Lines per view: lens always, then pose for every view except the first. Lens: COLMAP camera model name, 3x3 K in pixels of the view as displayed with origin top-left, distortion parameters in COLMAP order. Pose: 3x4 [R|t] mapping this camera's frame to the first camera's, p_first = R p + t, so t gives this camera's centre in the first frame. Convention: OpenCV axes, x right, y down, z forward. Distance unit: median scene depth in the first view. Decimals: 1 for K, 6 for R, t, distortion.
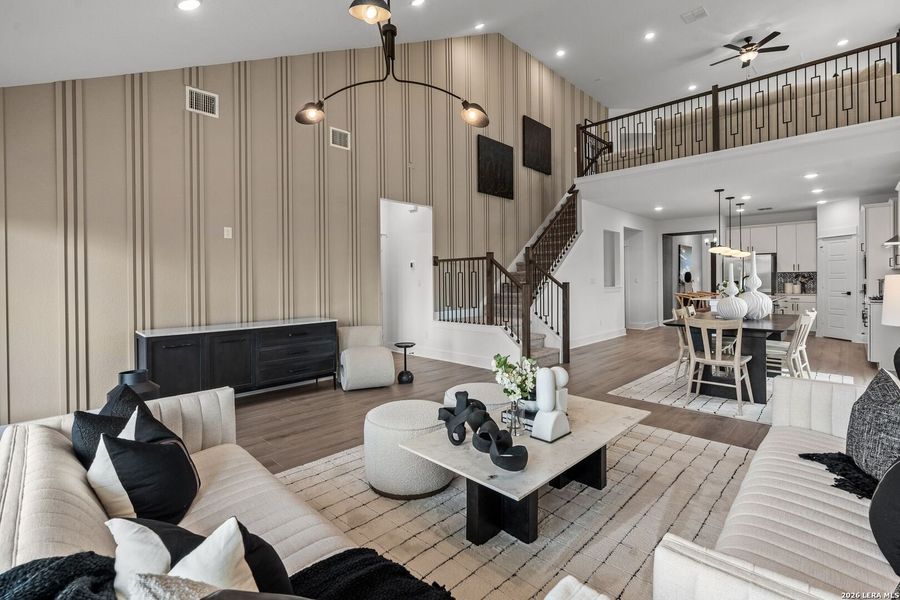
lens RADIAL K [[412.3, 0, 447.1], [0, 412.3, 290.6], [0, 0, 1]] dist [-0.010097, -0.000155]
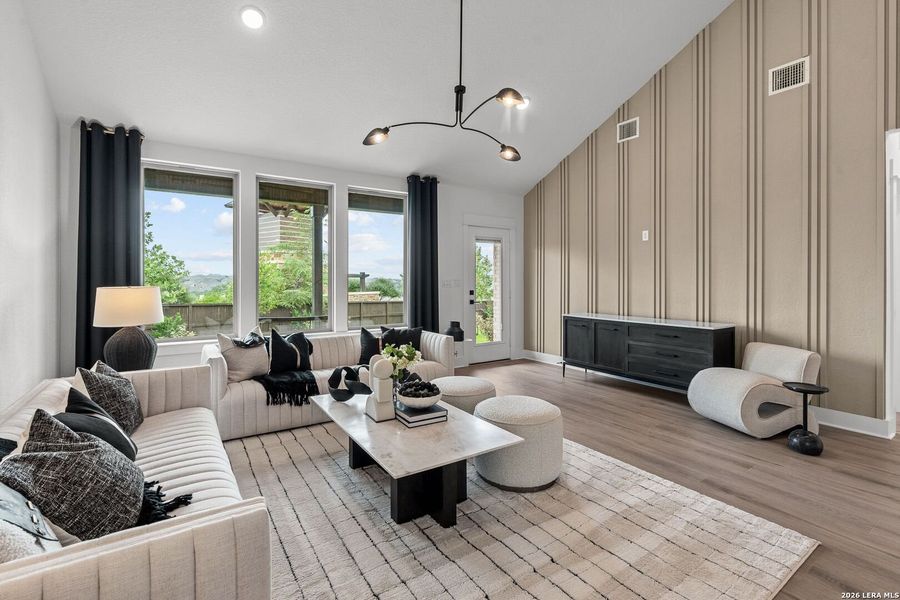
lens RADIAL K [[406.1, 0, 448.6], [0, 406.1, 281.7], [0, 0, 1]] dist [-0.001879, -0.000068]
pose [[-0.189921, 0.010288, -0.981746, 0.474952], [-0.020302, 0.999690, 0.014404, -0.015008], [0.981590, 0.022667, -0.189653, 0.505727]]
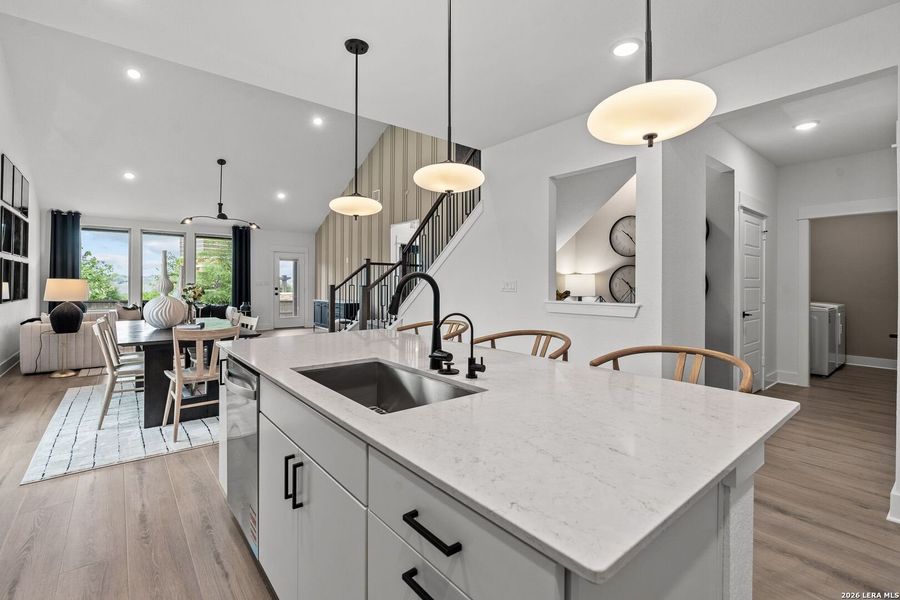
lens RADIAL K [[406.1, 0, 448.6], [0, 406.1, 281.7], [0, 0, 1]] dist [-0.001879, -0.000068]
pose [[-0.091252, 0.000800, -0.995828, 1.210222], [-0.029989, 0.999544, 0.003551, -0.035541], [0.995376, 0.030188, -0.091186, 1.300734]]
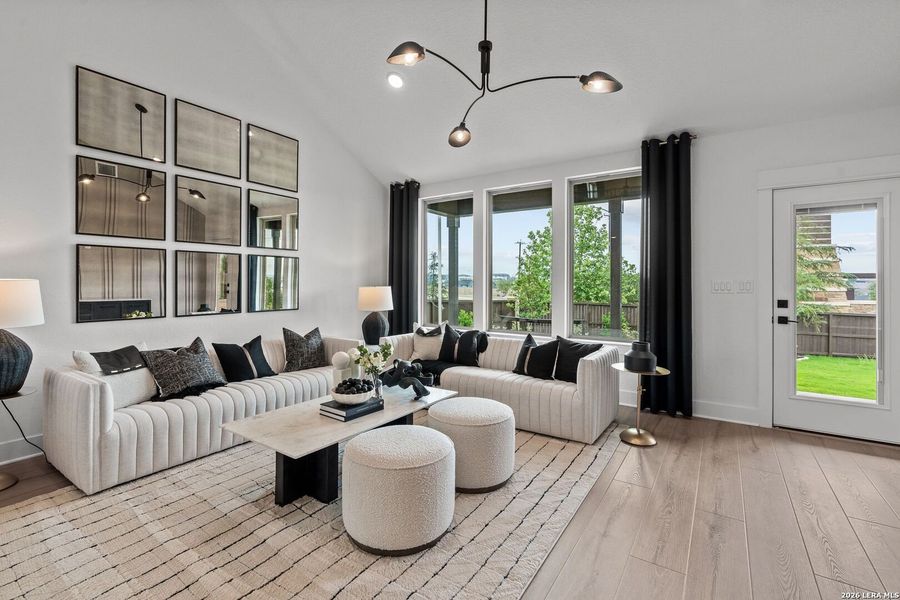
lens RADIAL K [[406.1, 0, 448.6], [0, 406.1, 281.7], [0, 0, 1]] dist [-0.001879, -0.000068]
pose [[-0.979063, 0.008859, -0.203364, 0.065521], [0.002993, 0.999571, 0.029133, -0.024910], [0.203535, 0.027914, -0.978670, 0.843604]]
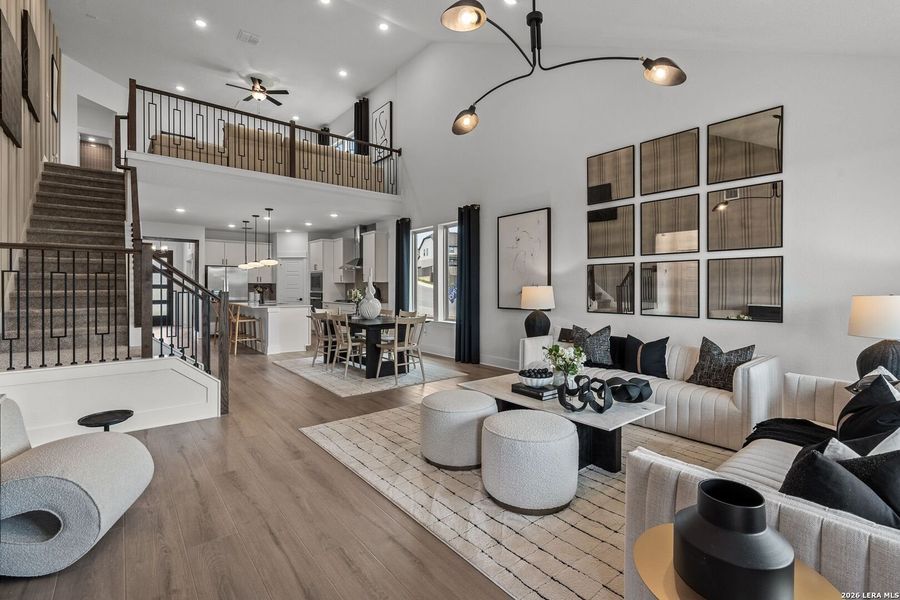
lens RADIAL K [[412.3, 0, 447.1], [0, 412.3, 290.6], [0, 0, 1]] dist [-0.010097, -0.000155]
pose [[0.094222, 0.006654, 0.995529, -0.456390], [0.018325, 0.999797, -0.008417, -0.003322], [-0.995383, 0.019036, 0.094081, 0.464816]]
